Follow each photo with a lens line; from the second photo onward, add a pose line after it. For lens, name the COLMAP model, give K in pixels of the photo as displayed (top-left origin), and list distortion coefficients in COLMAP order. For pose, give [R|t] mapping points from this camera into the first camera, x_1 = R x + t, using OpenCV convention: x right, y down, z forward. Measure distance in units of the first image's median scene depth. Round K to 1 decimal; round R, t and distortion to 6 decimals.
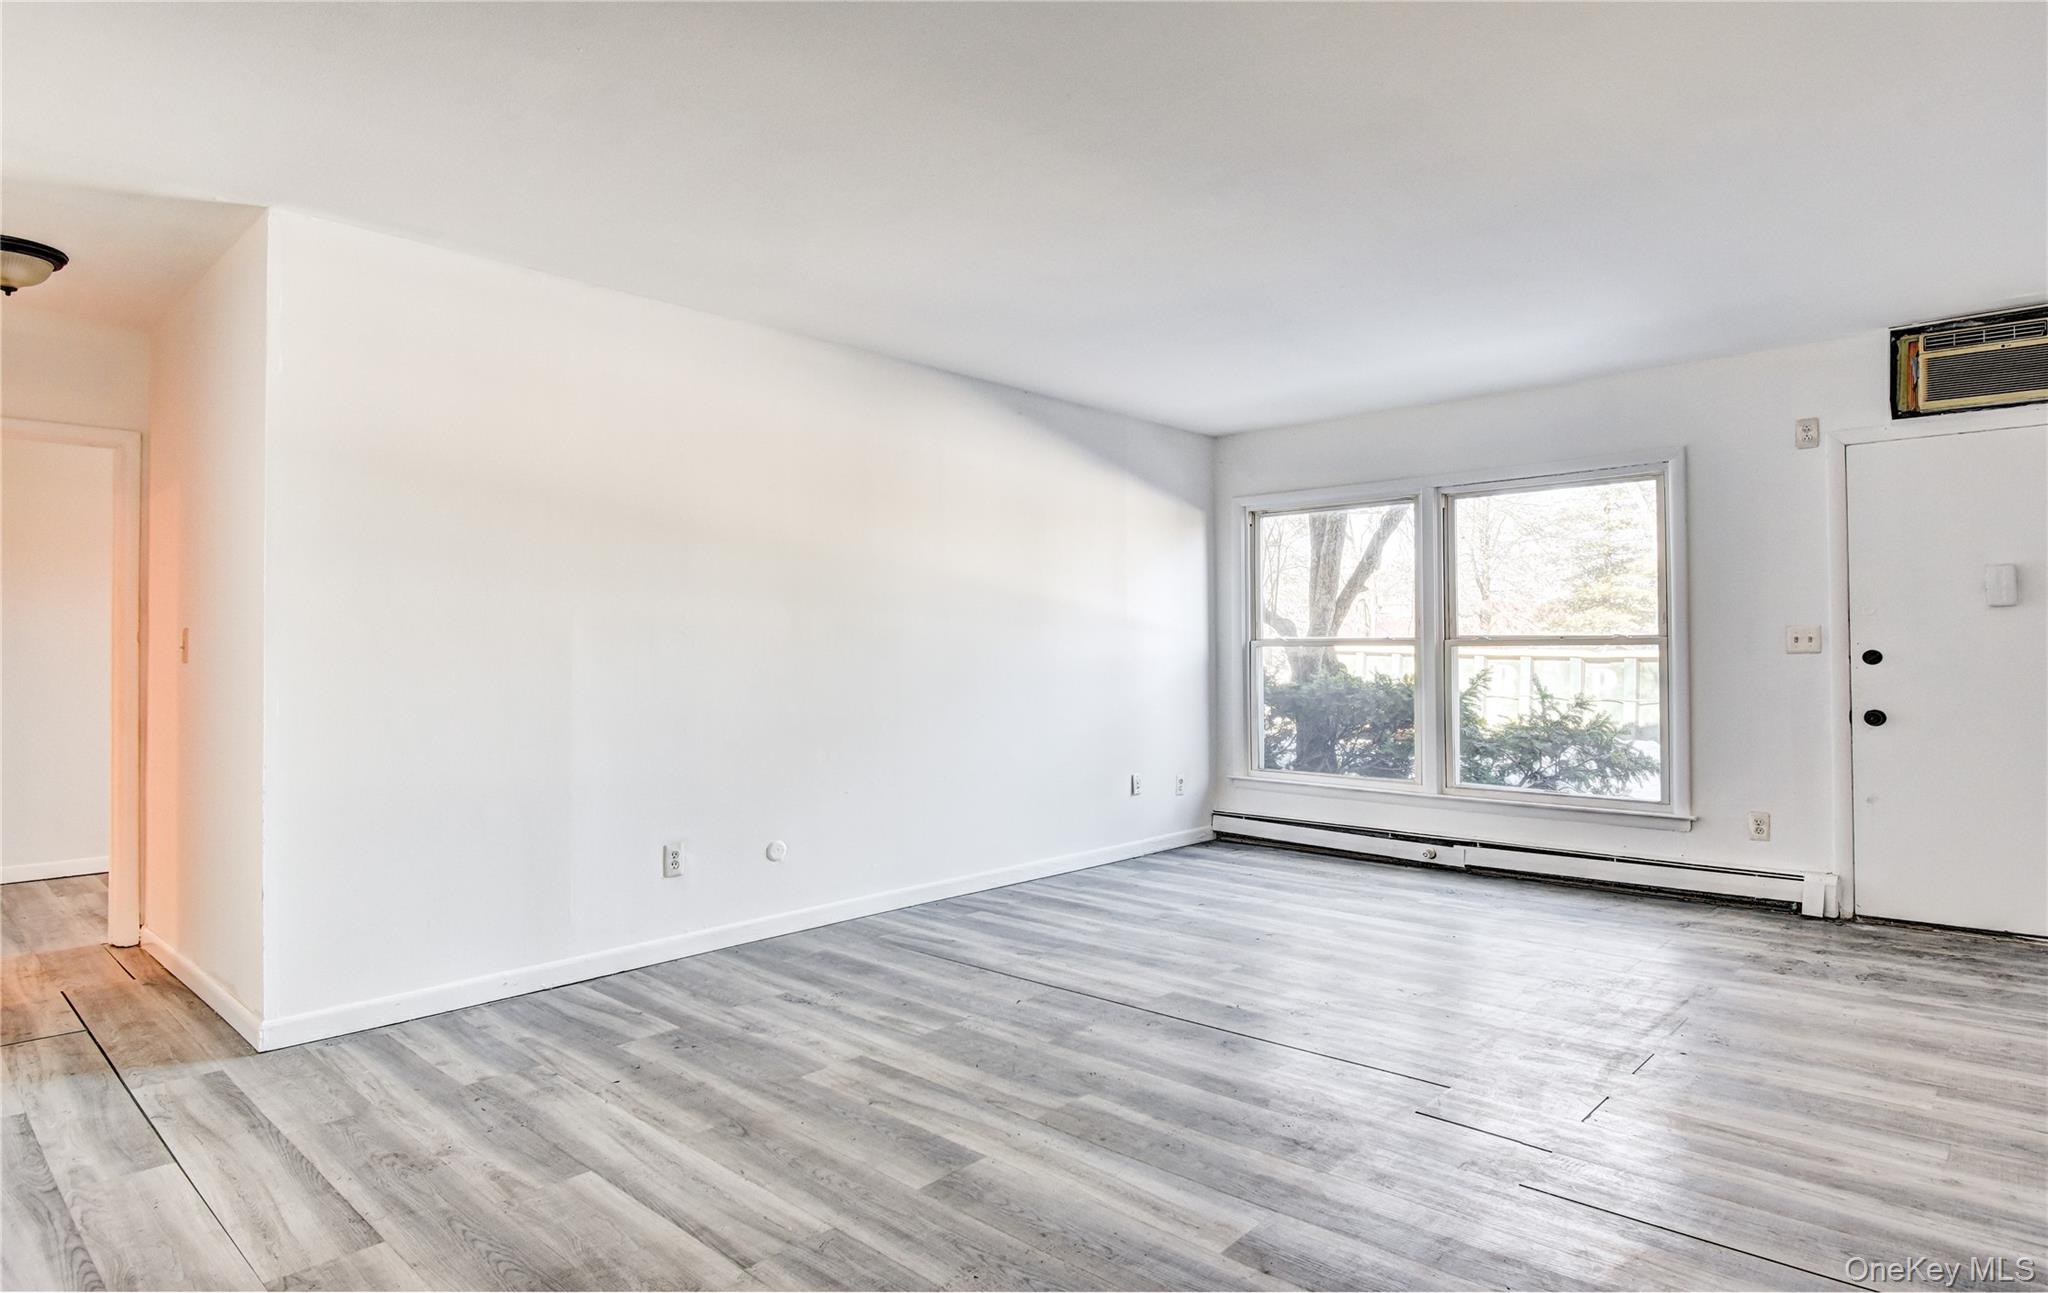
lens RADIAL K [[1157.6, 0, 1051.8], [0, 1157.6, 636.6], [0, 0, 1]] dist [0.005230, -0.018951]
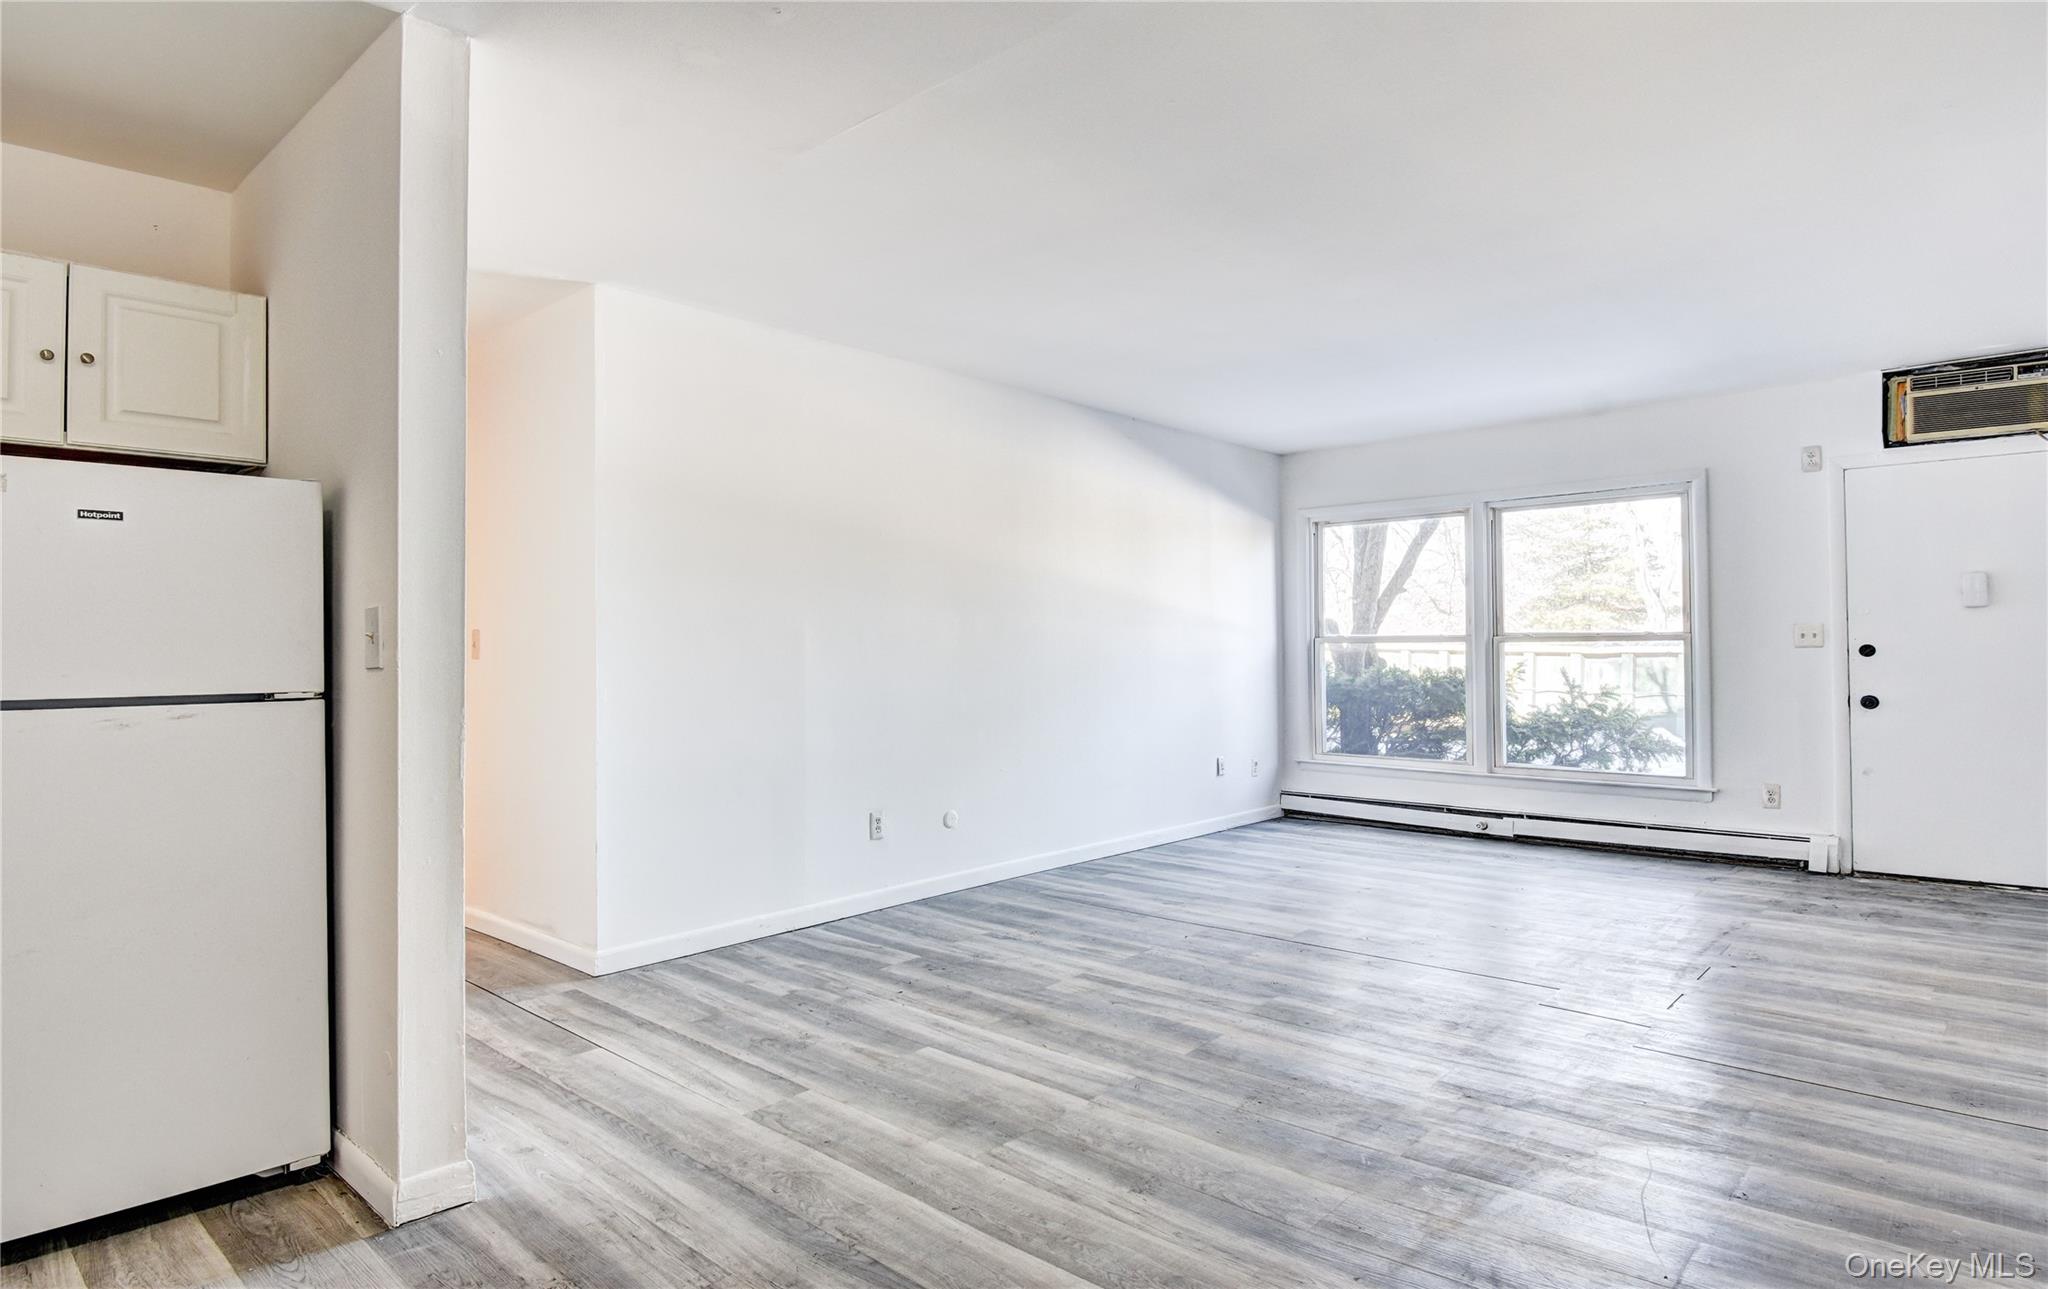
lens RADIAL K [[1157.6, 0, 1070.2], [0, 1157.6, 635.3], [0, 0, 1]] dist [0.005230, -0.018951]
pose [[0.999509, -0.002203, 0.031246, -0.148882], [0.002190, 0.999997, 0.000469, -0.000164], [-0.031246, -0.000401, 0.999512, -0.162497]]
